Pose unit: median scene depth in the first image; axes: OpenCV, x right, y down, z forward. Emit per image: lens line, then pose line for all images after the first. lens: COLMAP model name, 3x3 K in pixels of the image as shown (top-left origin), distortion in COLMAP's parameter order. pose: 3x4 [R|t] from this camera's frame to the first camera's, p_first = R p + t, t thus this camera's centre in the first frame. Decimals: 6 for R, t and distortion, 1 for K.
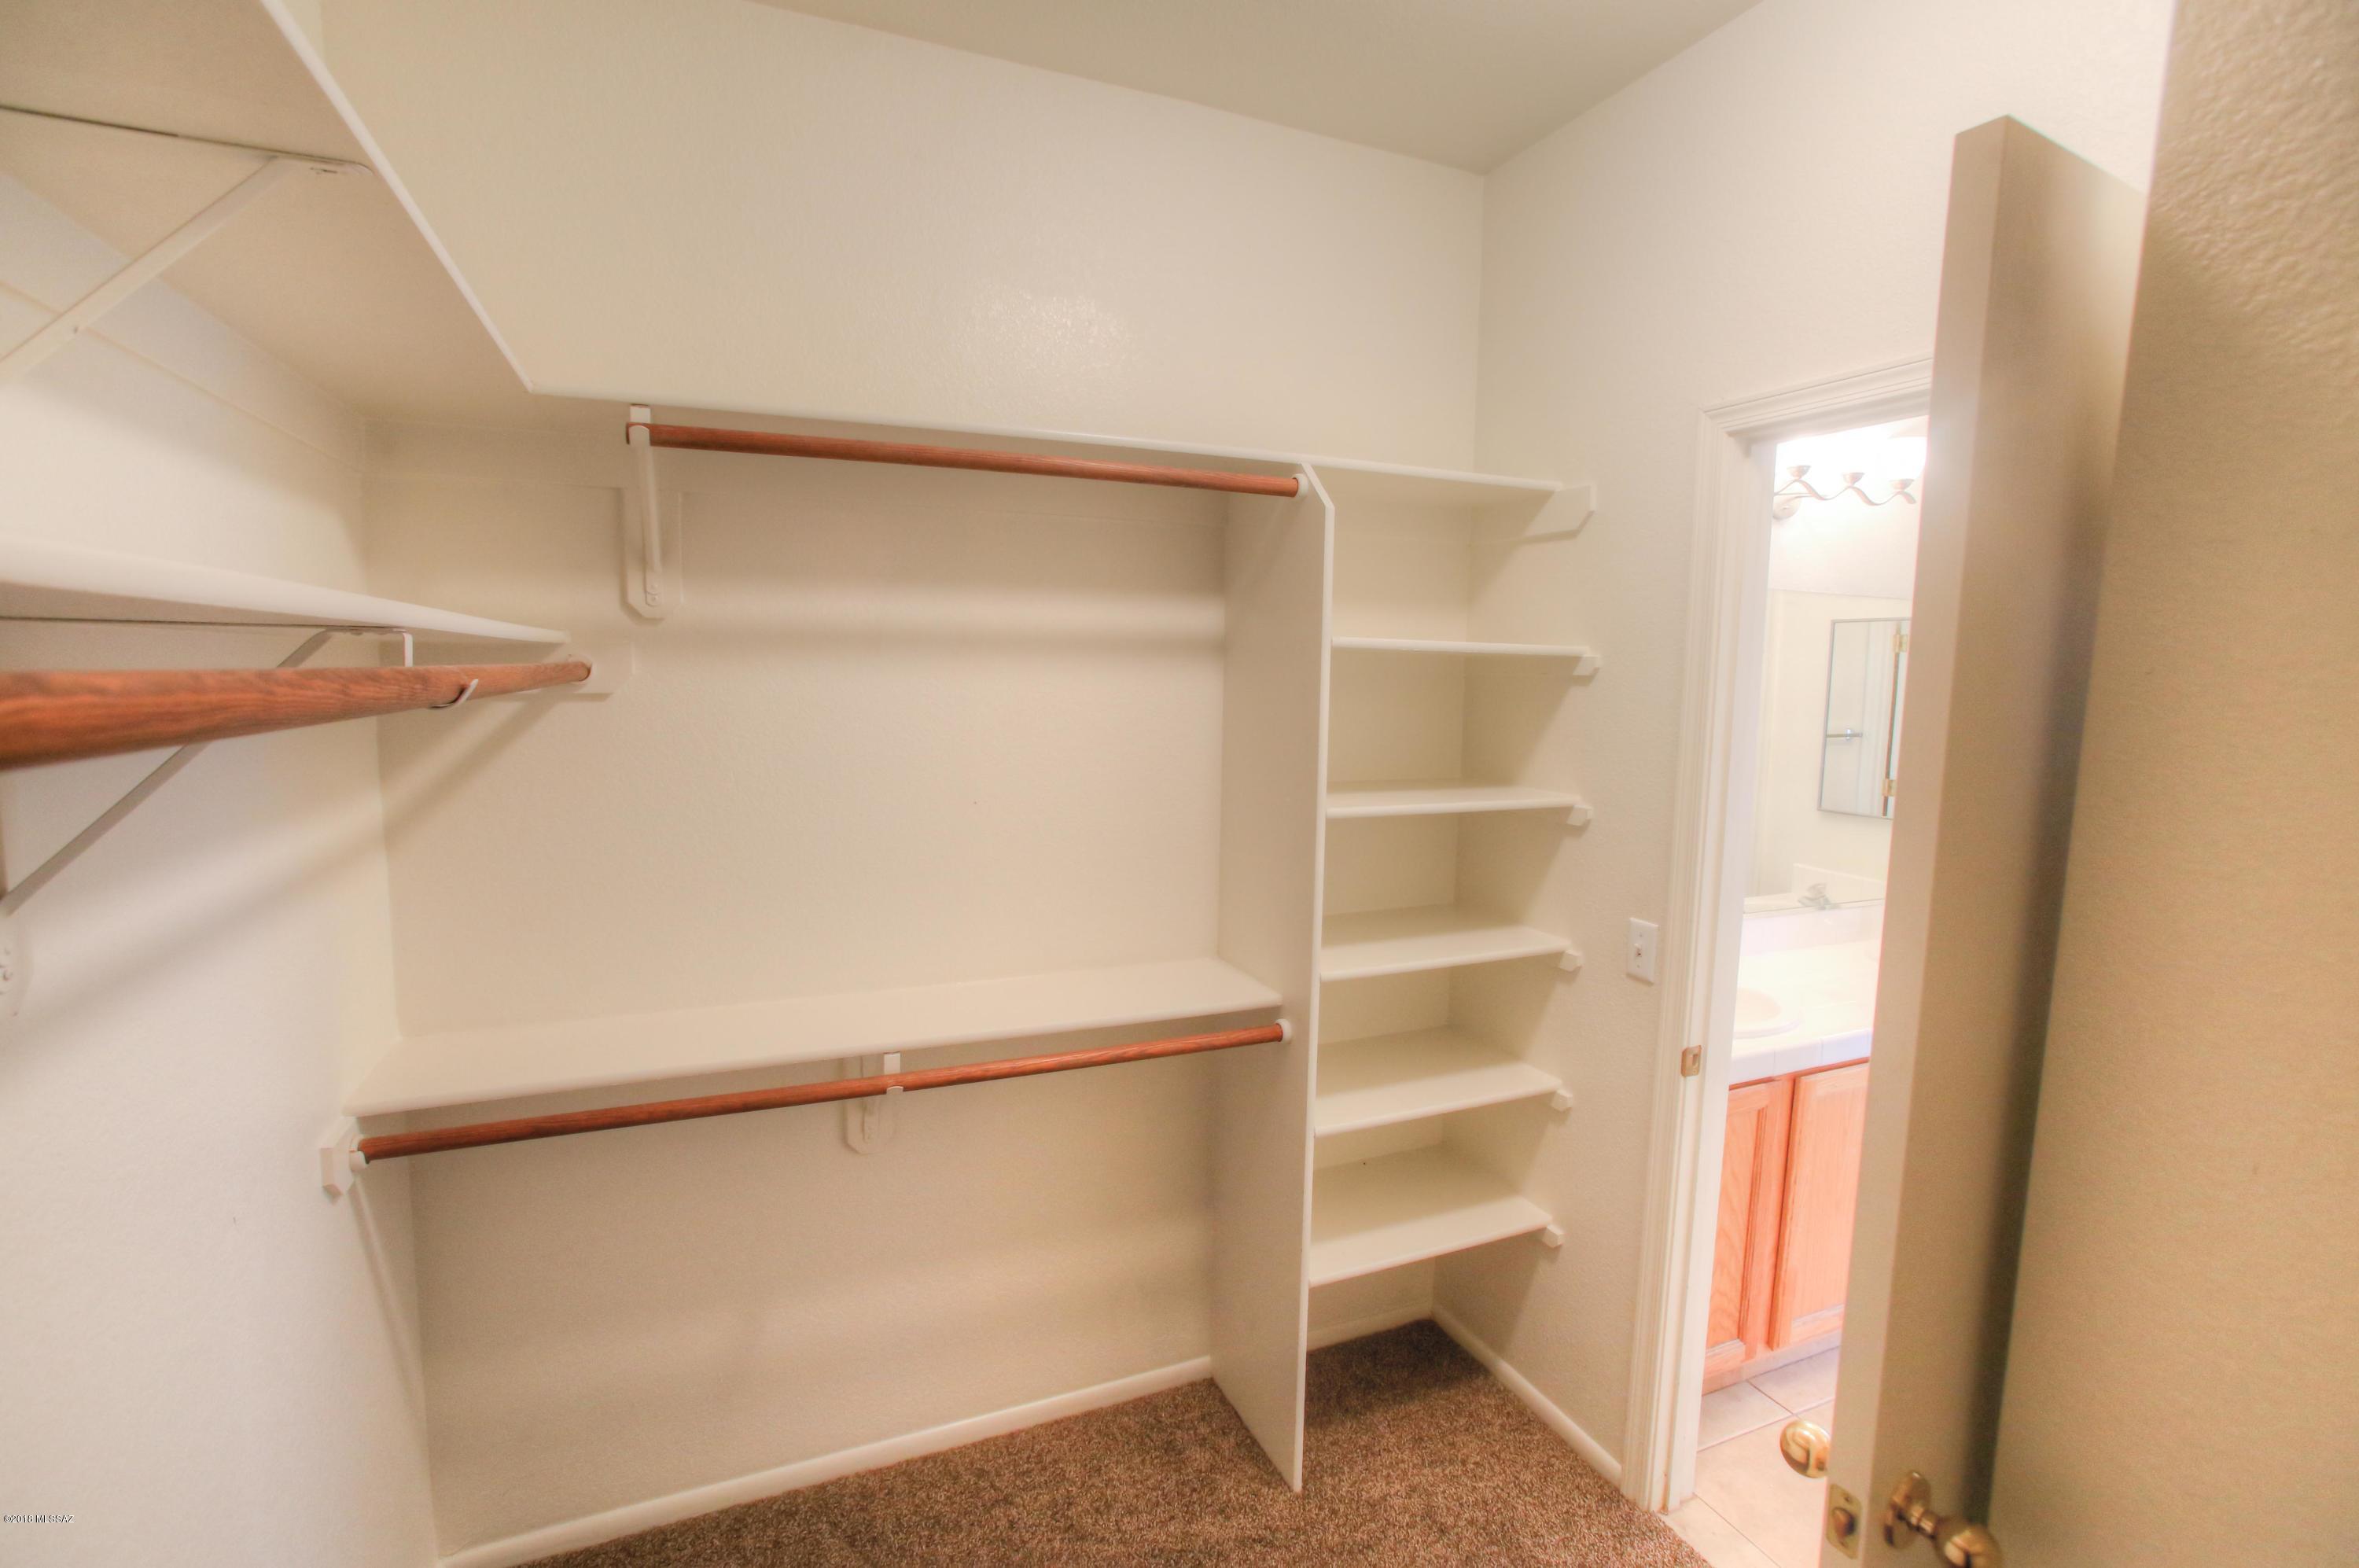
lens RADIAL K [[1068.5, 0, 1175.1], [0, 1068.5, 794.2], [0, 0, 1]] dist [-0.033859, 0.012910]
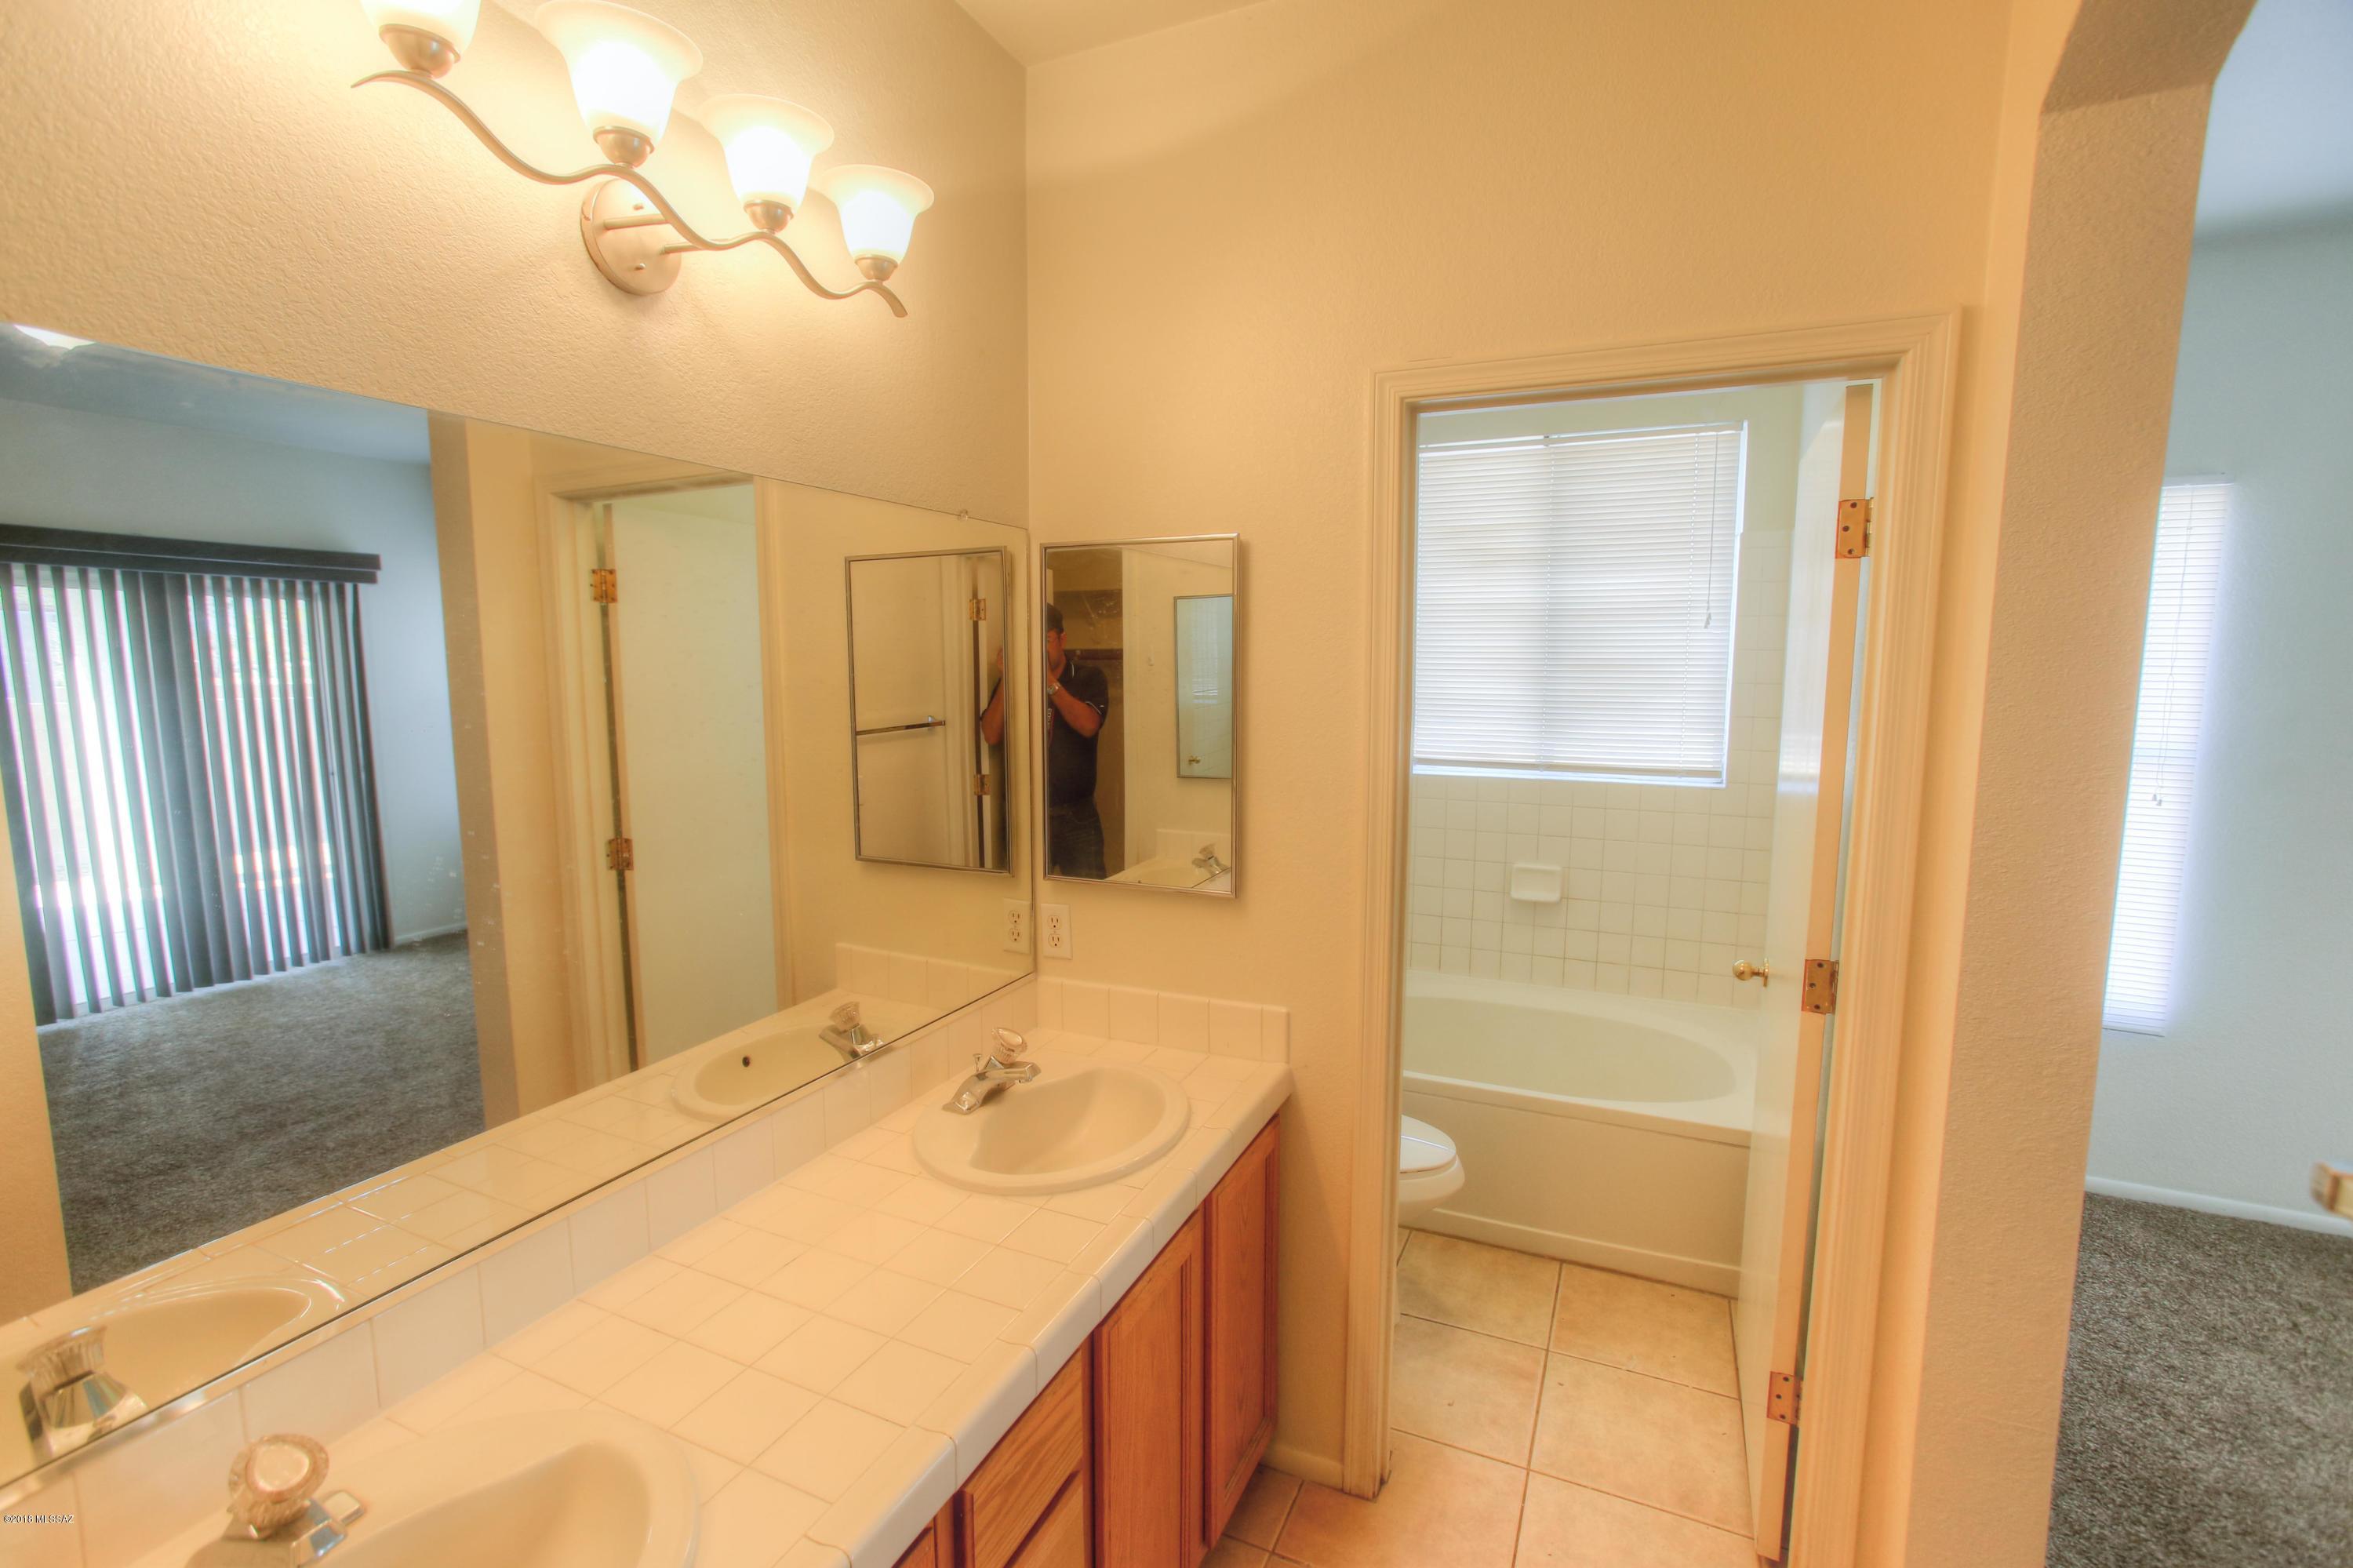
lens RADIAL K [[1065.8, 0, 1177.3], [0, 1065.8, 790.1], [0, 0, 1]] dist [-0.033859, 0.012910]
pose [[0.733651, -0.095714, 0.672751, 0.328098], [0.087301, 0.995102, 0.046372, -0.039239], [-0.673895, 0.024711, 0.738414, 0.404415]]
